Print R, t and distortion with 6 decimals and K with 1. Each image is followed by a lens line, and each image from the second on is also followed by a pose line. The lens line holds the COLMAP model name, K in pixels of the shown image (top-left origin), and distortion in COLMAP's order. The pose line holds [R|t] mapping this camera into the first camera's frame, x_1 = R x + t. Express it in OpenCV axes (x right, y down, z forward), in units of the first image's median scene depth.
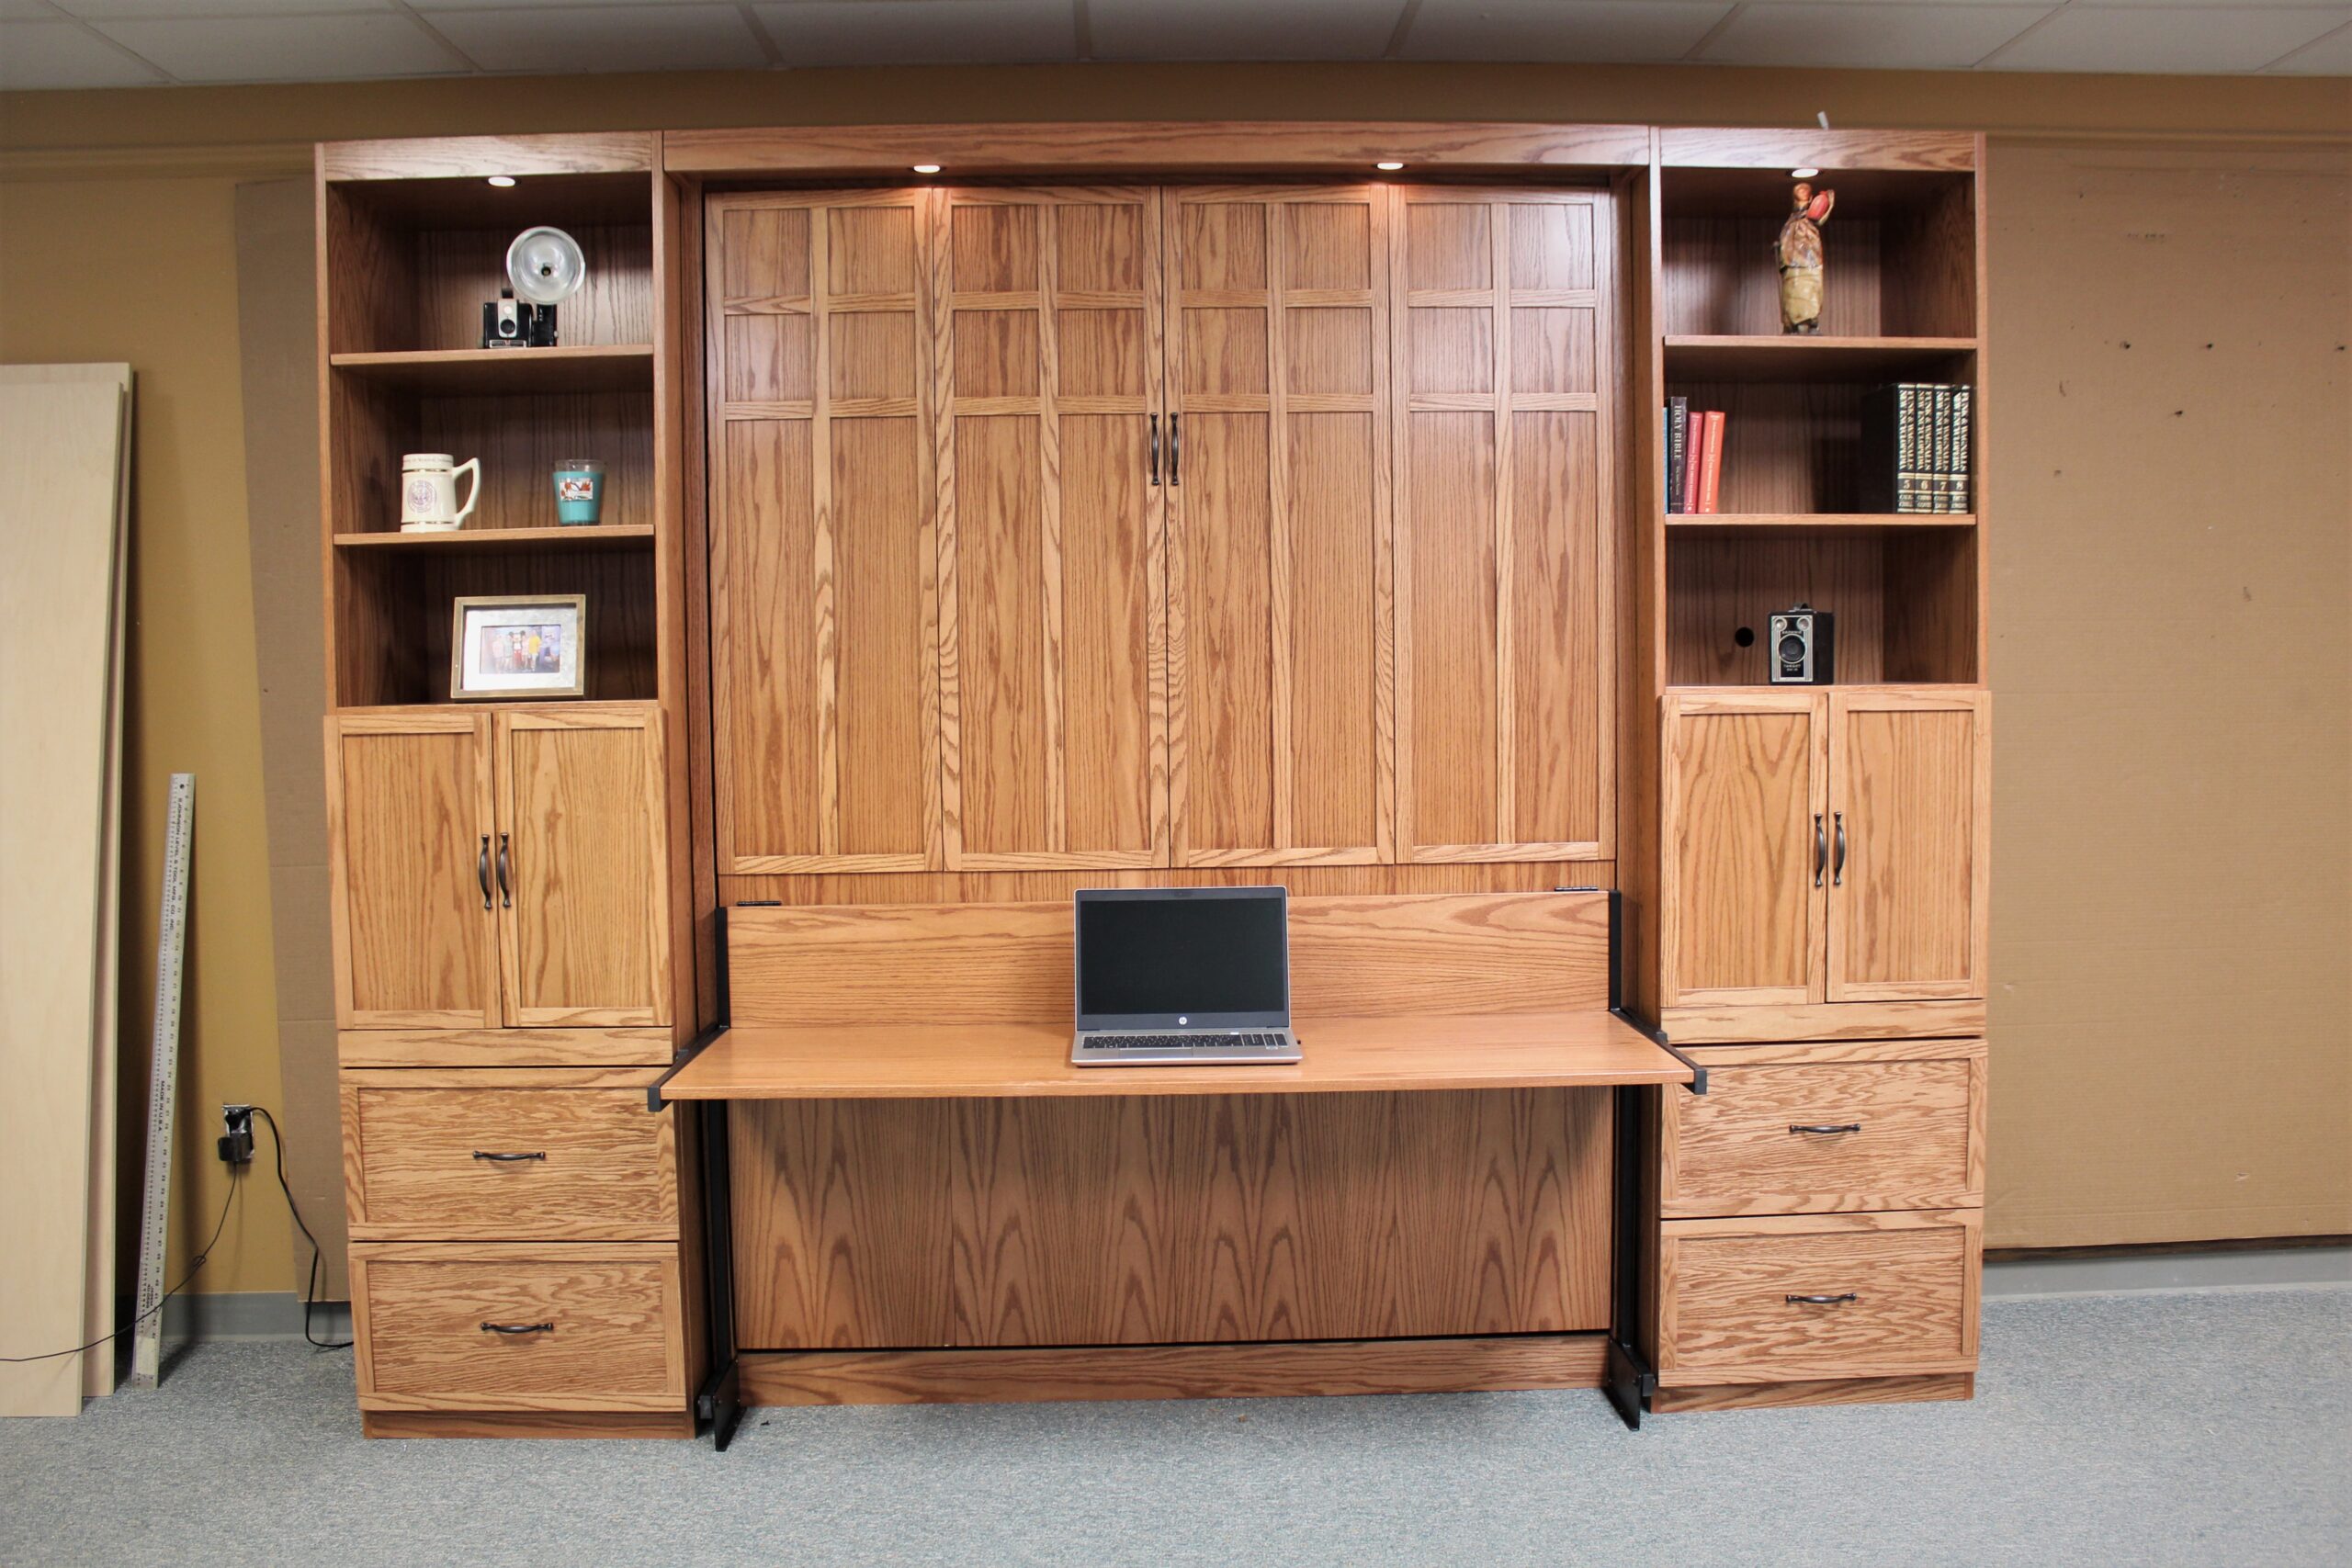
lens RADIAL K [[1964.0, 0, 1165.1], [0, 1964.0, 775.4], [0, 0, 1]] dist [-0.158244, 0.136470]
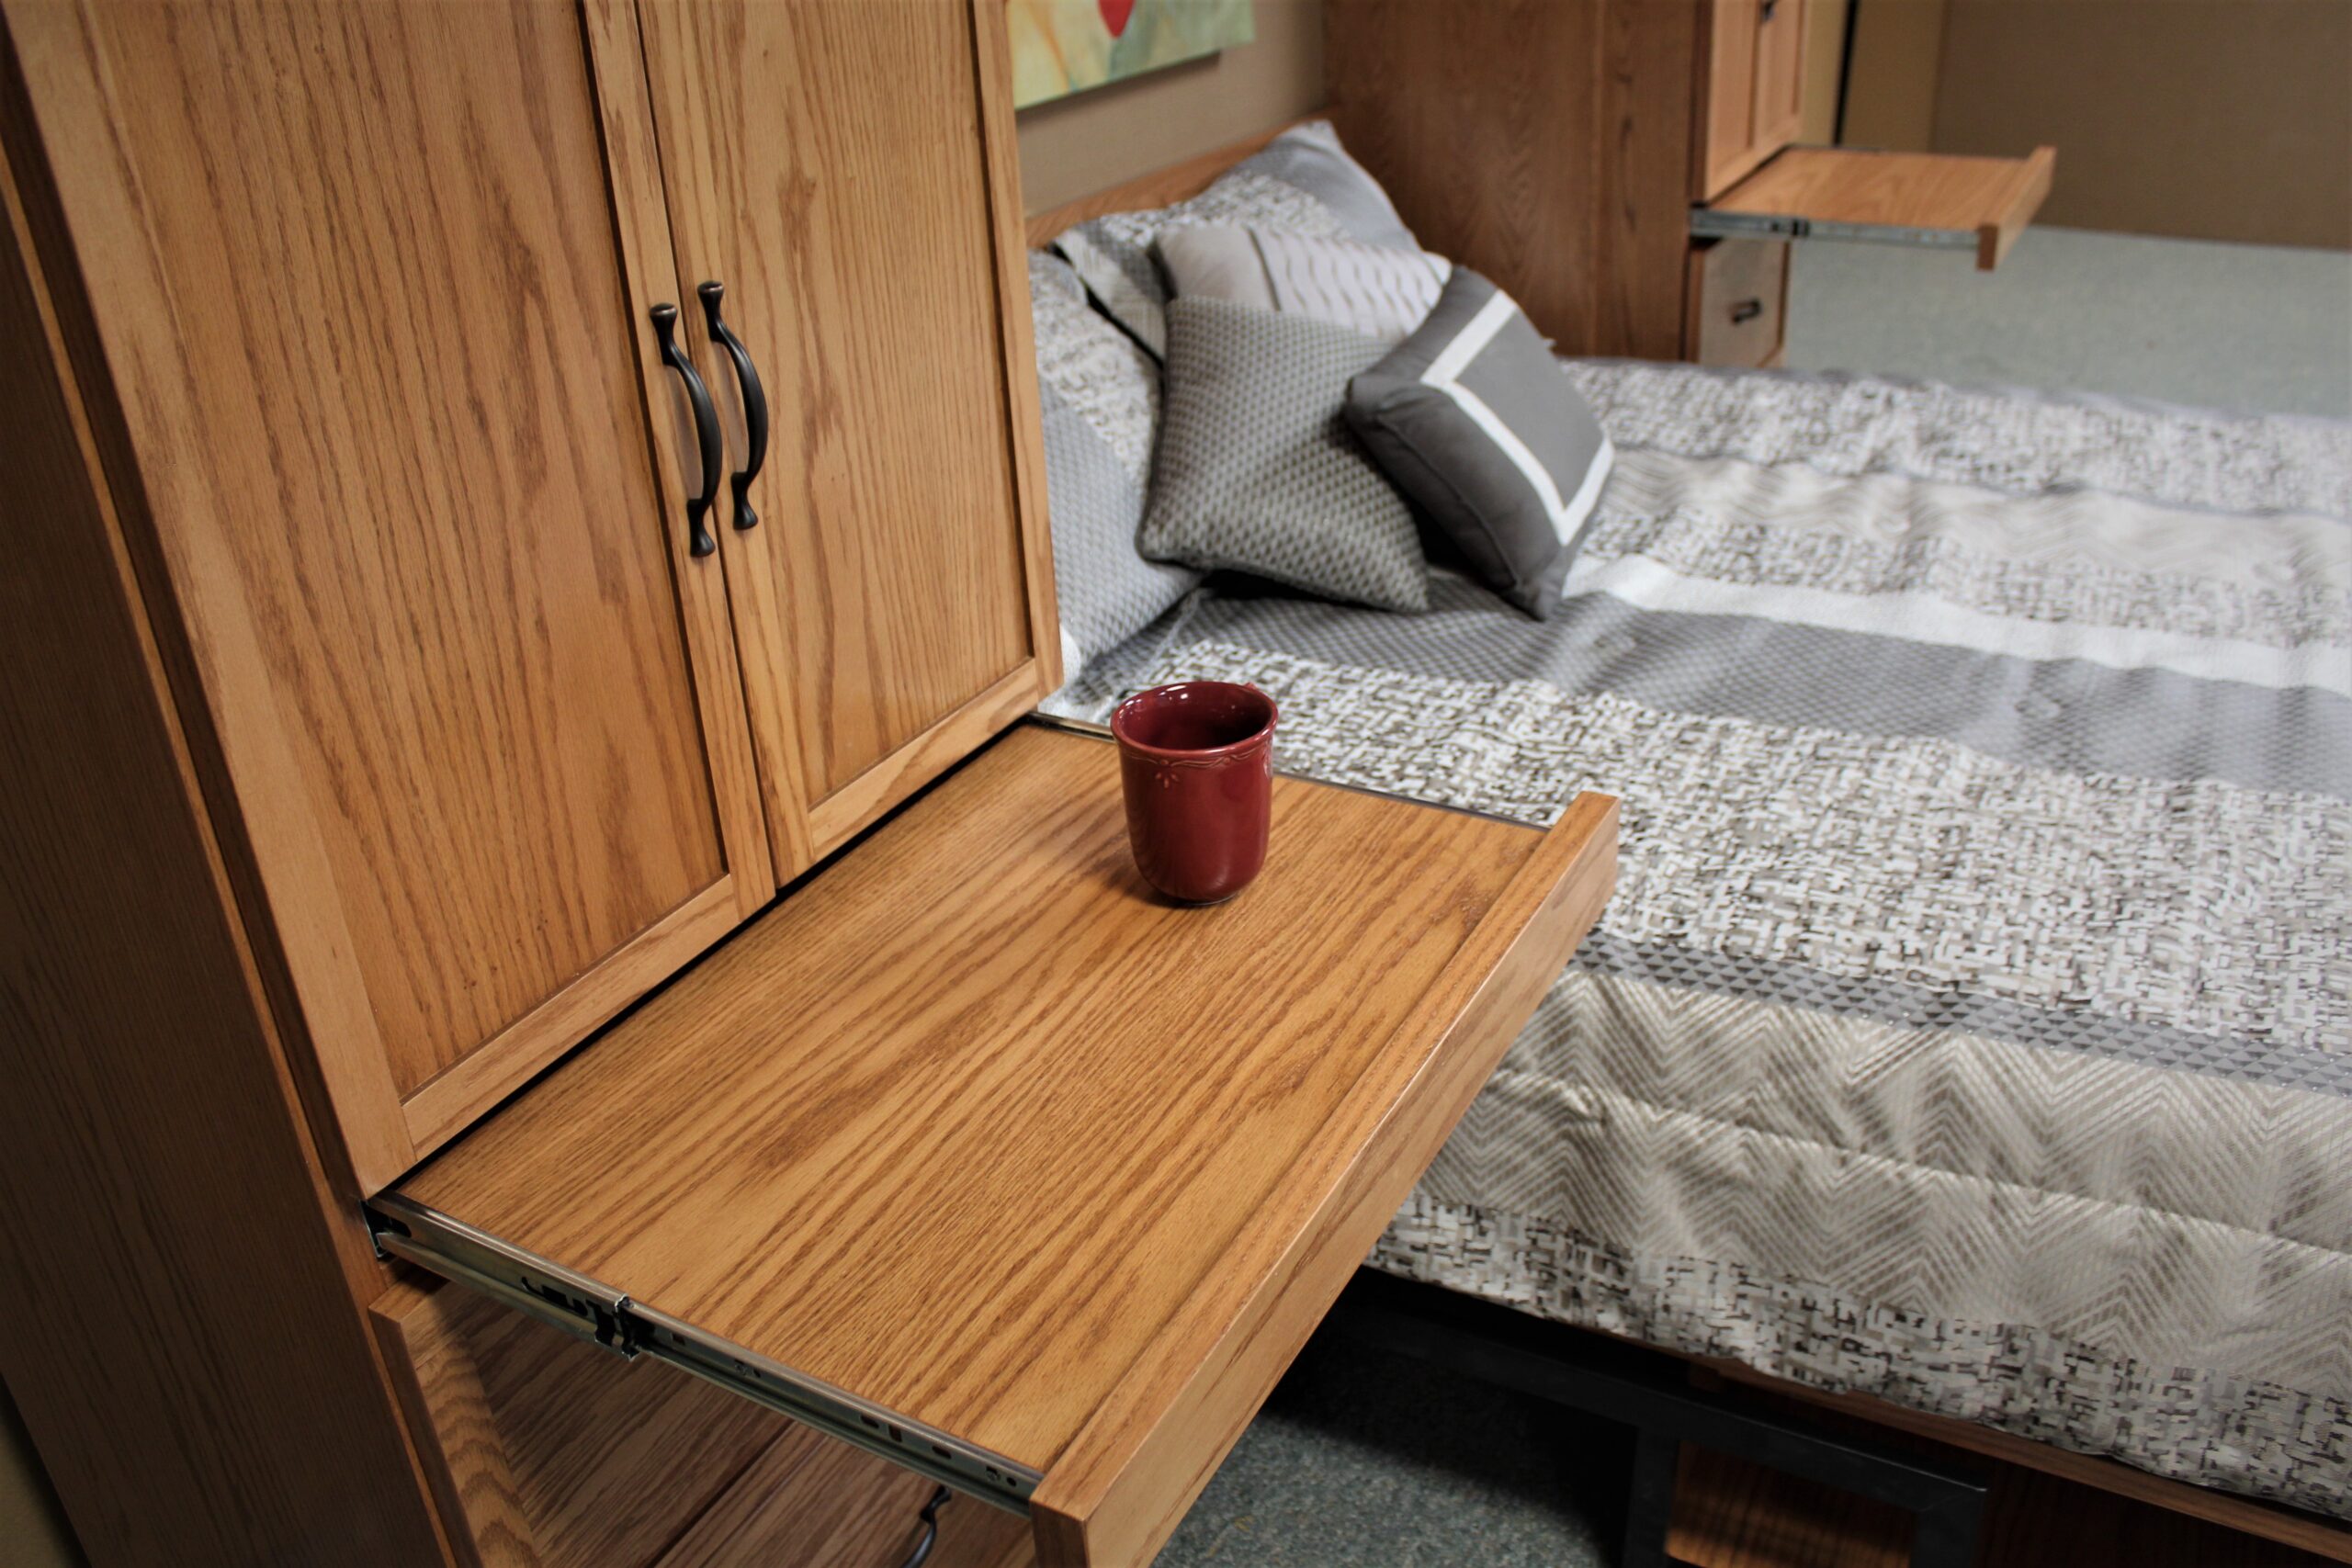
lens RADIAL K [[1964.0, 0, 1170.1], [0, 1964.0, 774.0], [0, 0, 1]] dist [-0.158244, 0.136470]
pose [[0.496207, -0.407482, 0.766640, -0.538759], [0.097048, 0.903516, 0.417421, -0.016694], [-0.862763, -0.132726, 0.487877, 0.765555]]
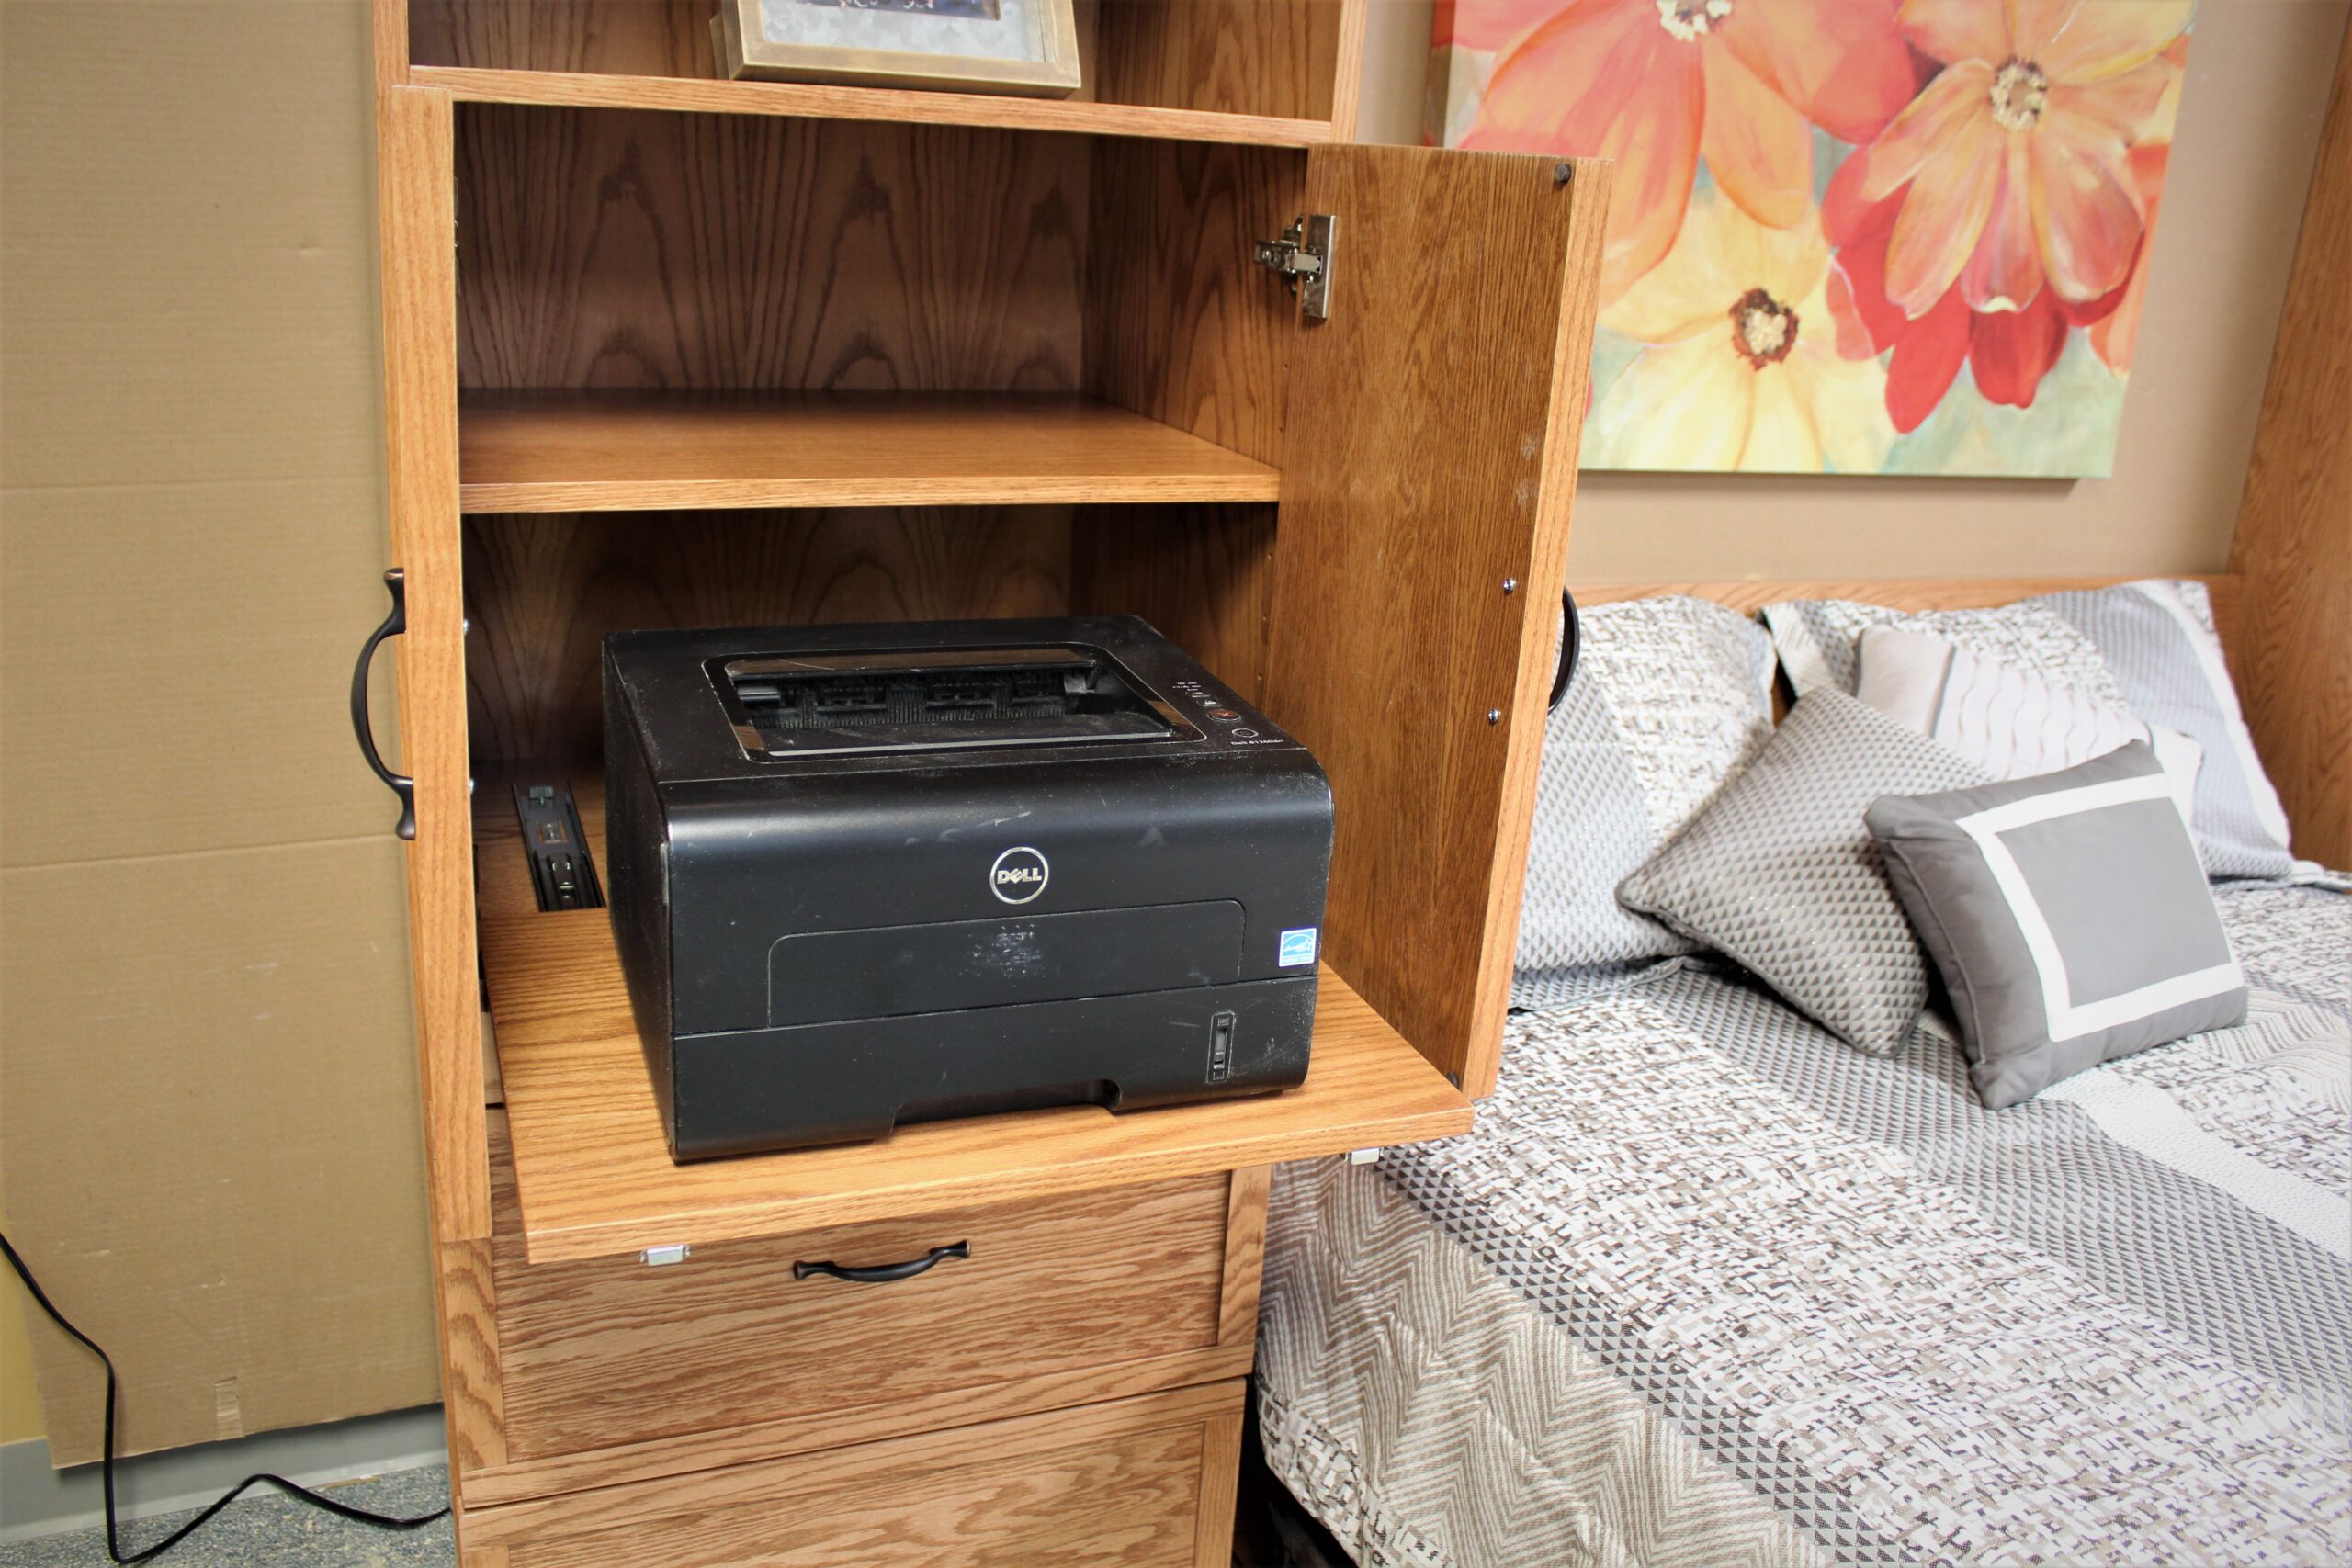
lens RADIAL K [[1964.0, 0, 1171.7], [0, 1964.0, 791.3], [0, 0, 1]] dist [-0.158244, 0.136470]
pose [[0.923929, -0.044157, 0.380007, -0.426659], [-0.058369, 0.965416, 0.254096, -0.005770], [-0.378085, -0.256947, 0.889399, 0.623316]]
